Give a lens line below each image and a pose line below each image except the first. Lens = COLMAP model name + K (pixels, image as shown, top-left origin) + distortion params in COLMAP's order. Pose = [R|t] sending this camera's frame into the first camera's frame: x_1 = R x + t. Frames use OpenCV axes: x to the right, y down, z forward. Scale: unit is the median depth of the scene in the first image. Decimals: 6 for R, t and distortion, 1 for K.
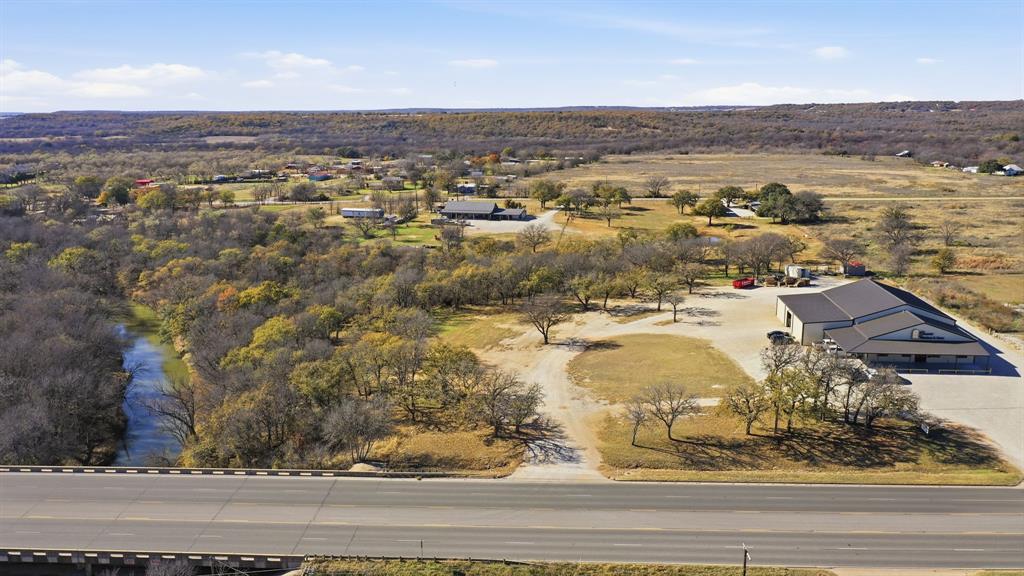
lens RADIAL K [[803.5, 0, 513.7], [0, 803.5, 291.4], [0, 0, 1]] dist [-0.004903, -0.007179]
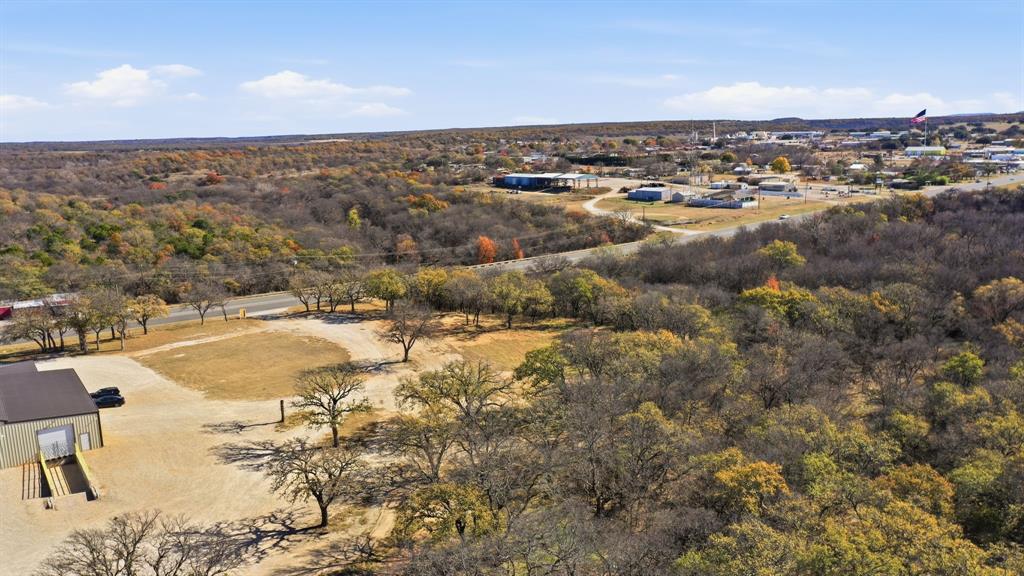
lens RADIAL K [[840.7, 0, 506.3], [0, 840.7, 285.3], [0, 0, 1]] dist [-0.008611, 0.002681]
pose [[-0.764283, 0.145461, -0.628262, 0.481112], [-0.113252, 0.928812, 0.352820, -0.316370], [0.634859, 0.340806, -0.693401, 1.601183]]
